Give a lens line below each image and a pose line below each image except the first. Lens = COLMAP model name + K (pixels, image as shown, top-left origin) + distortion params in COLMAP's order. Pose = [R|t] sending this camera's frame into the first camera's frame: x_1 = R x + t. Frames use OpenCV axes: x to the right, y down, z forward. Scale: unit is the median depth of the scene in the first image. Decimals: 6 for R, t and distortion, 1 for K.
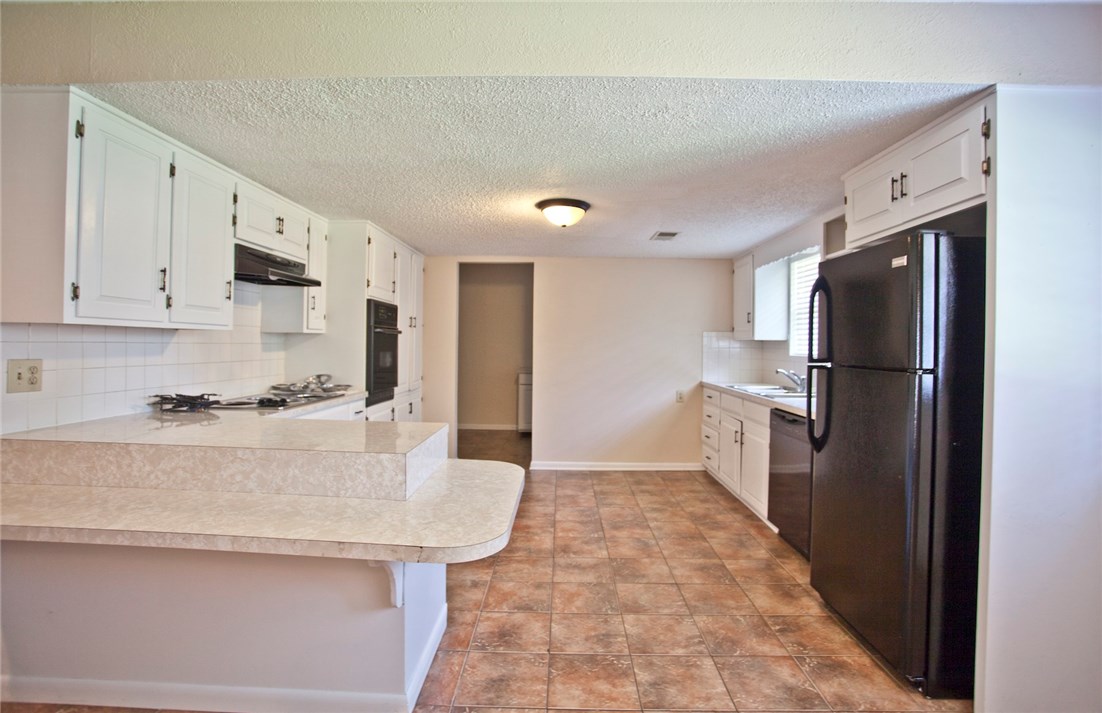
lens RADIAL K [[539.8, 0, 553.2], [0, 539.8, 345.3], [0, 0, 1]] dist [-0.055351, 0.016572]
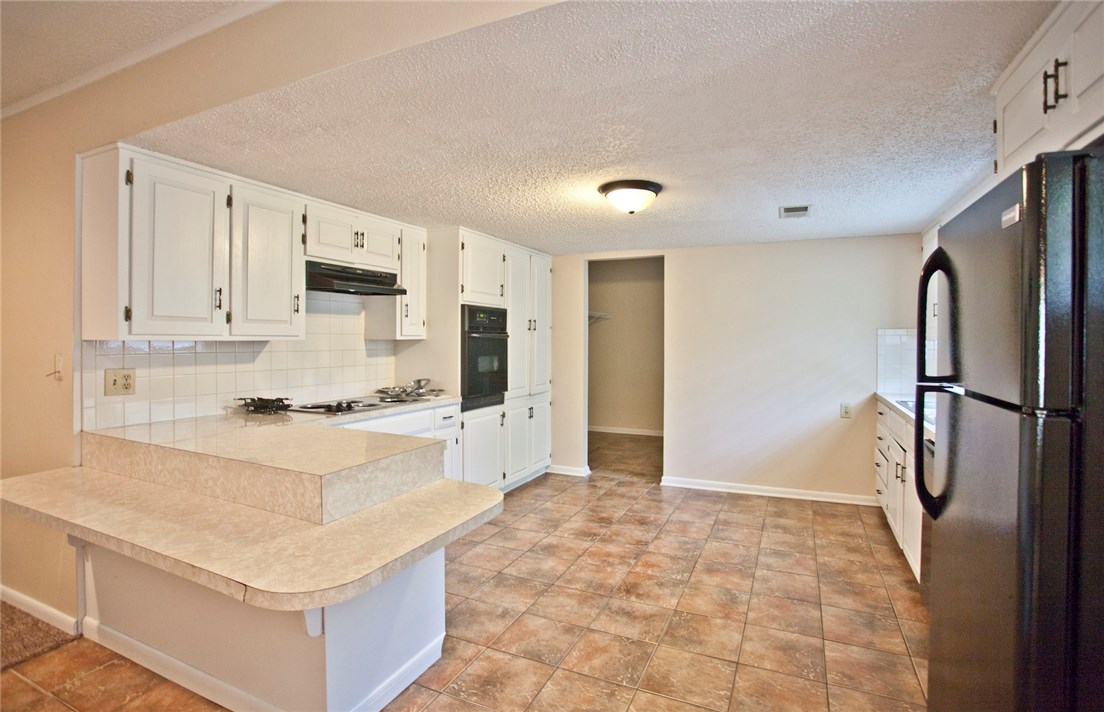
lens RADIAL K [[540.7, 0, 548.4], [0, 540.7, 345.7], [0, 0, 1]] dist [-0.055351, 0.016572]
pose [[0.911681, -0.006304, -0.410850, 0.306149], [0.009104, 0.999947, 0.004860, -0.017493], [0.410797, -0.008171, 0.911690, 0.200087]]
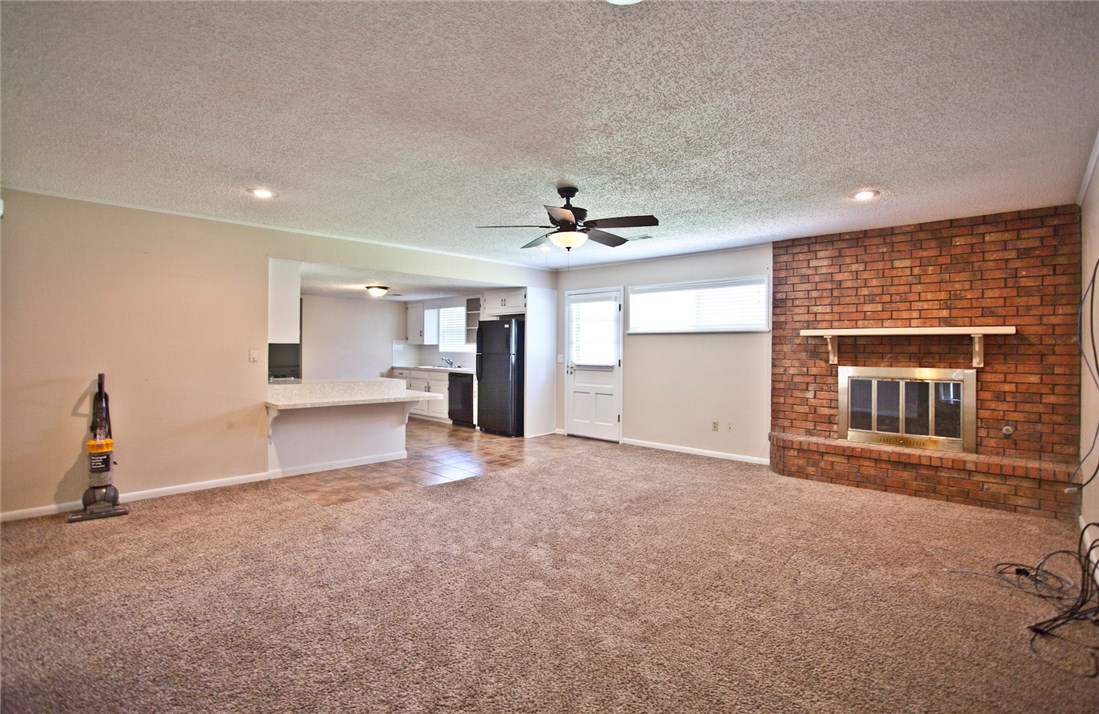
lens RADIAL K [[538.3, 0, 559.7], [0, 538.3, 338.9], [0, 0, 1]] dist [-0.055351, 0.016572]
pose [[0.663383, 0.000486, 0.748280, -1.431117], [0.005267, 0.999972, -0.005319, -0.030230], [-0.748261, 0.007470, 0.663362, -1.335864]]
